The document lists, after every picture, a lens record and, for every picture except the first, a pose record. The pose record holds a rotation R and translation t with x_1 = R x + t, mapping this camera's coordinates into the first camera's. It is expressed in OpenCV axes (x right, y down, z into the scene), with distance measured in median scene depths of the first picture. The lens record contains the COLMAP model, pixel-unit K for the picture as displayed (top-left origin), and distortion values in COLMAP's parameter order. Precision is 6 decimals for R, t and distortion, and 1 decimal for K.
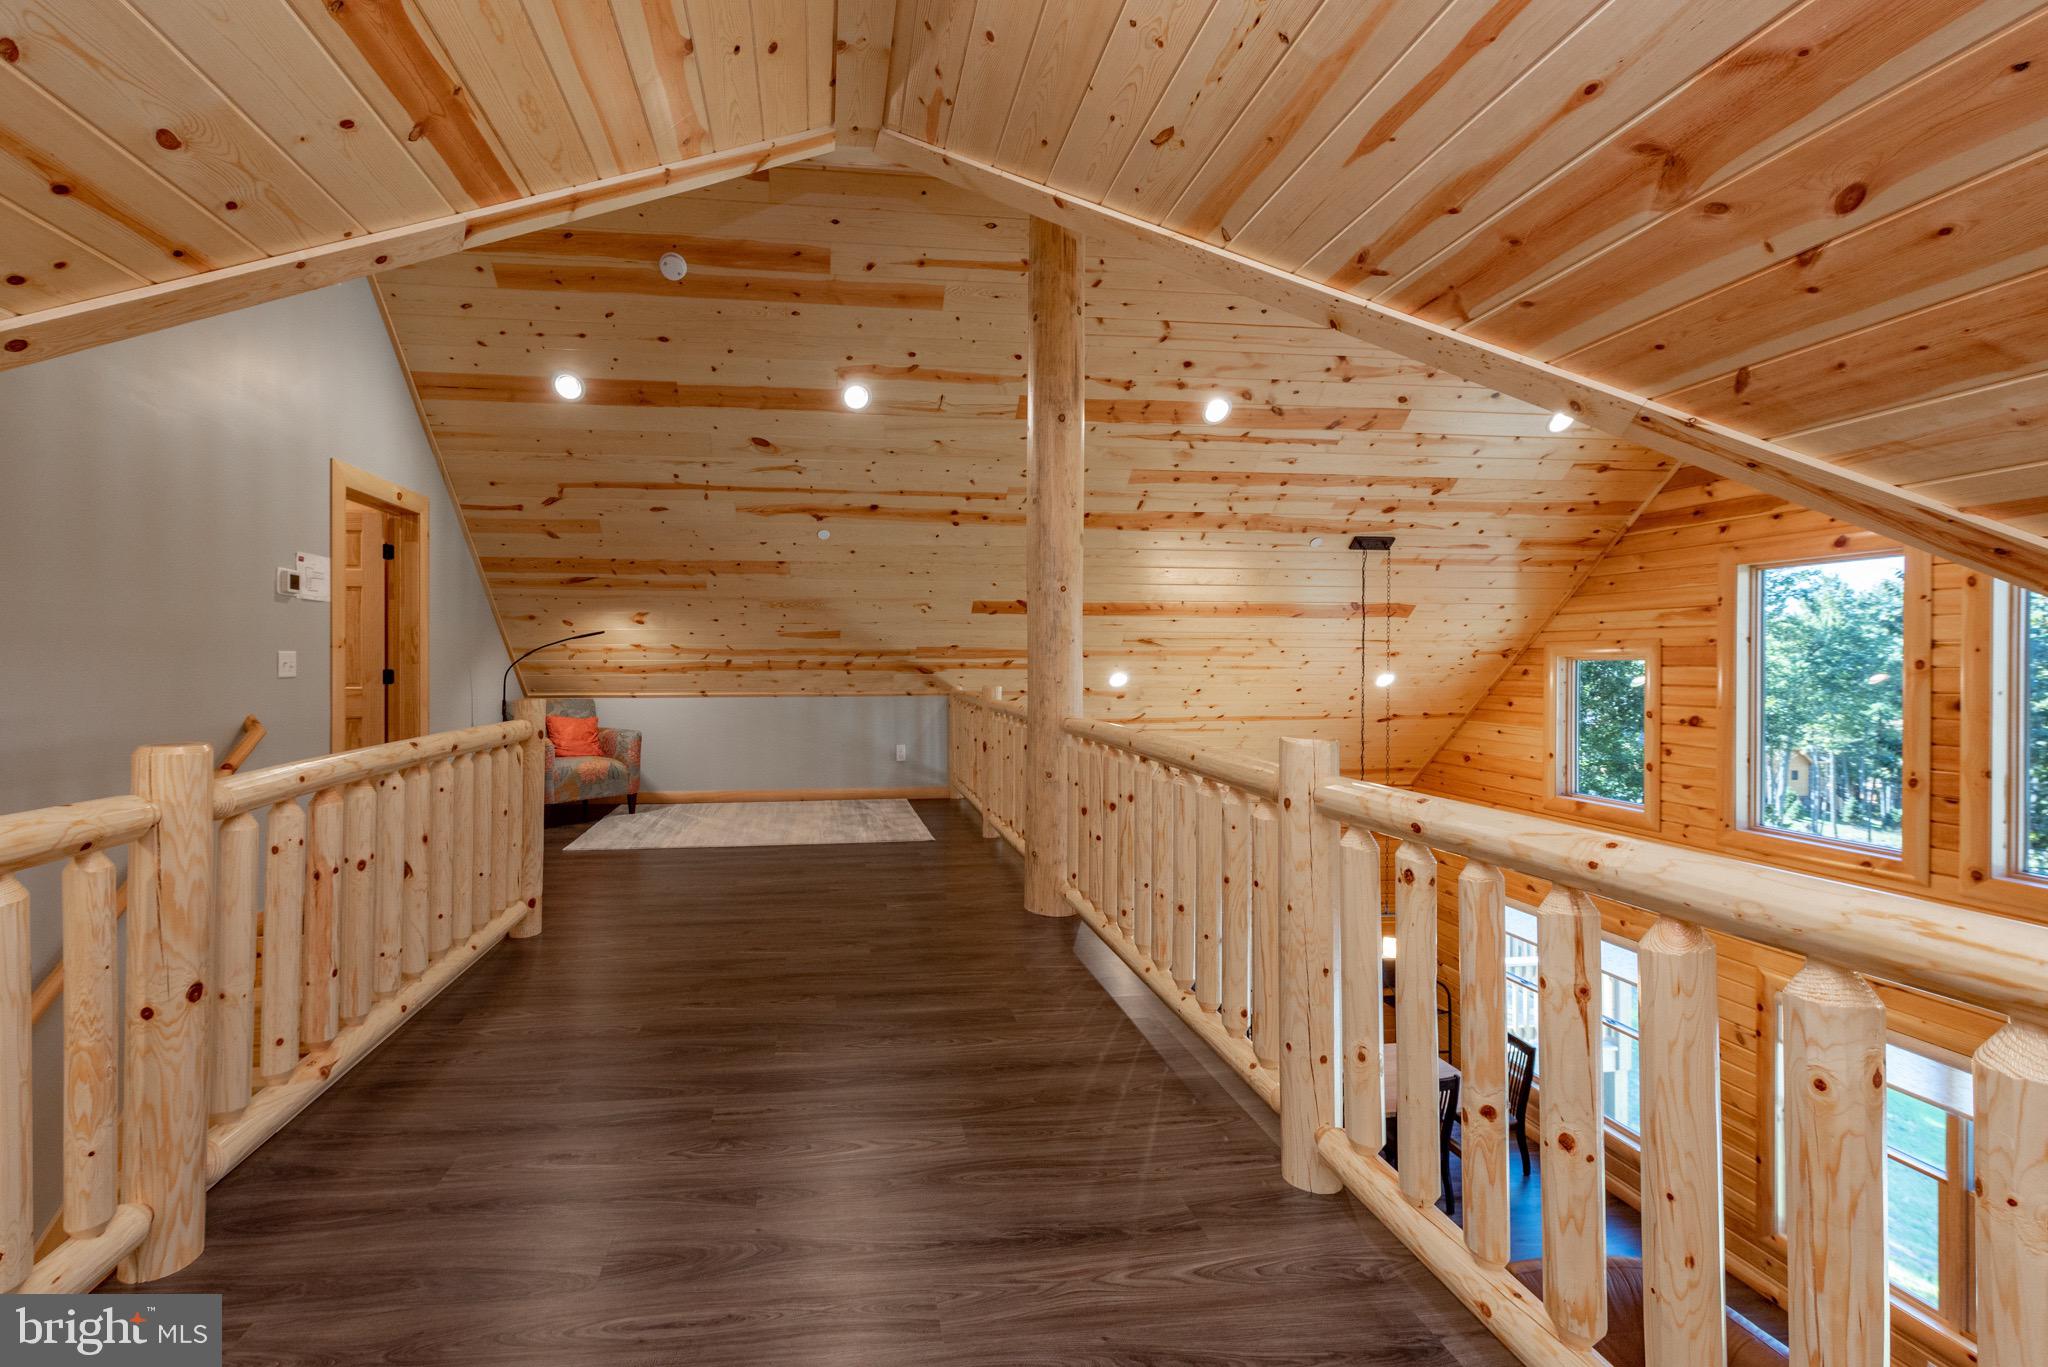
lens RADIAL K [[841.6, 0, 896.7], [0, 841.6, 657.5], [0, 0, 1]] dist [-0.000217, -0.000375]
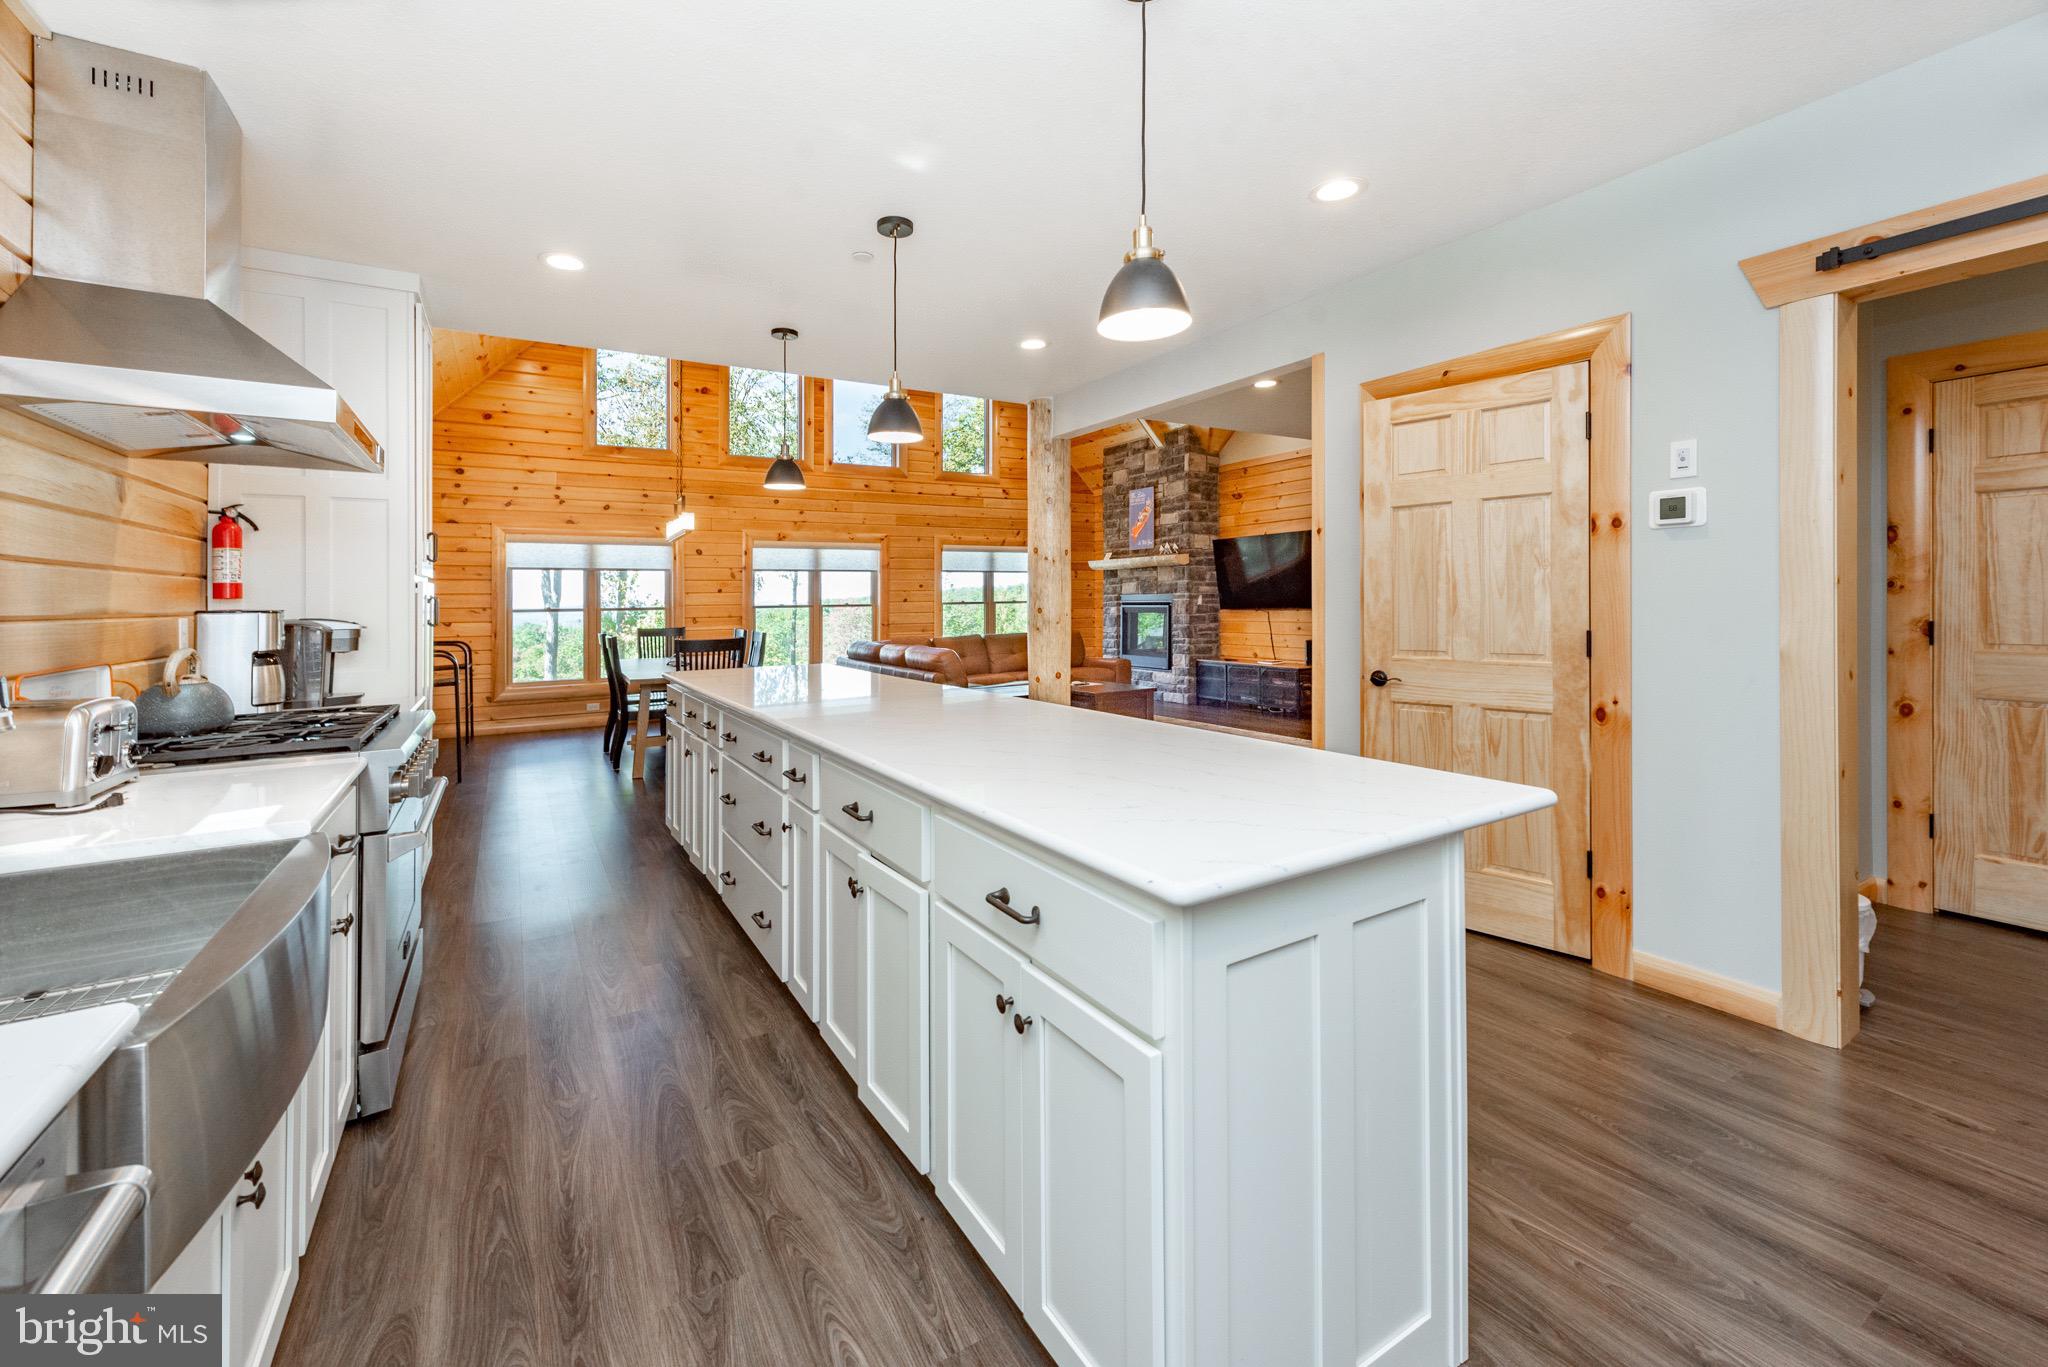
lens RADIAL K [[801.8, 0, 1014.9], [0, 801.8, 592.5], [0, 0, 1]] dist [0.005818, -0.000859]
pose [[-0.437670, 0.011554, 0.899061, -0.587231], [0.016440, 0.999853, -0.004846, 0.408438], [-0.898985, 0.012660, -0.437796, 0.973390]]
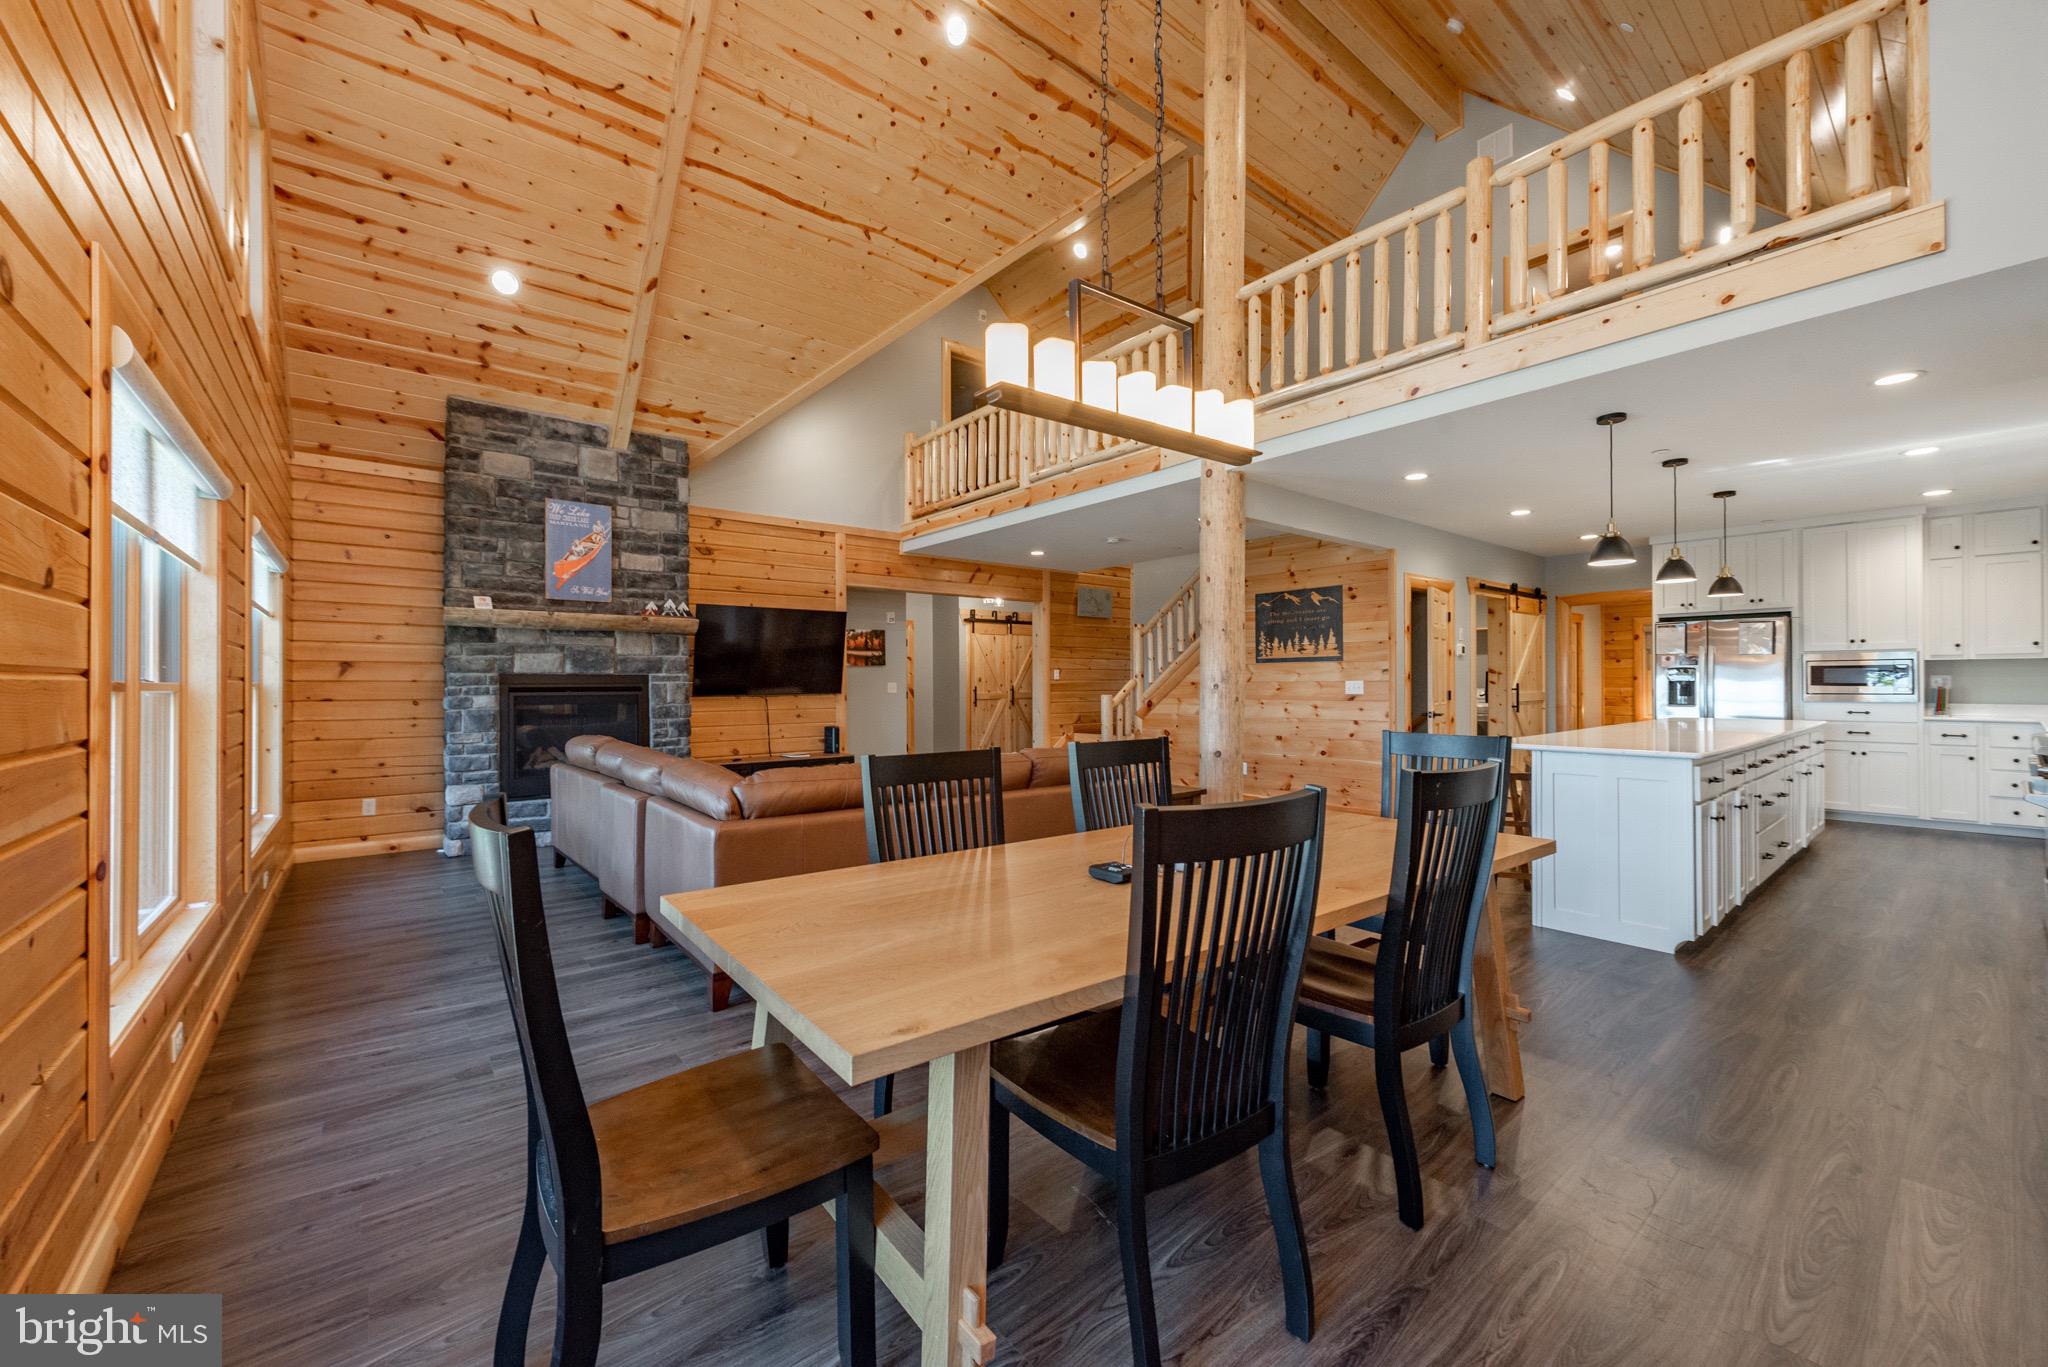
lens RADIAL K [[801.8, 0, 1016.7], [0, 801.8, 676.3], [0, 0, 1]] dist [0.005818, -0.000859]
pose [[-0.839616, -0.003657, -0.543168, 0.715324], [0.001577, 0.999957, -0.009171, 0.419499], [0.543178, -0.008557, -0.839574, 1.142140]]
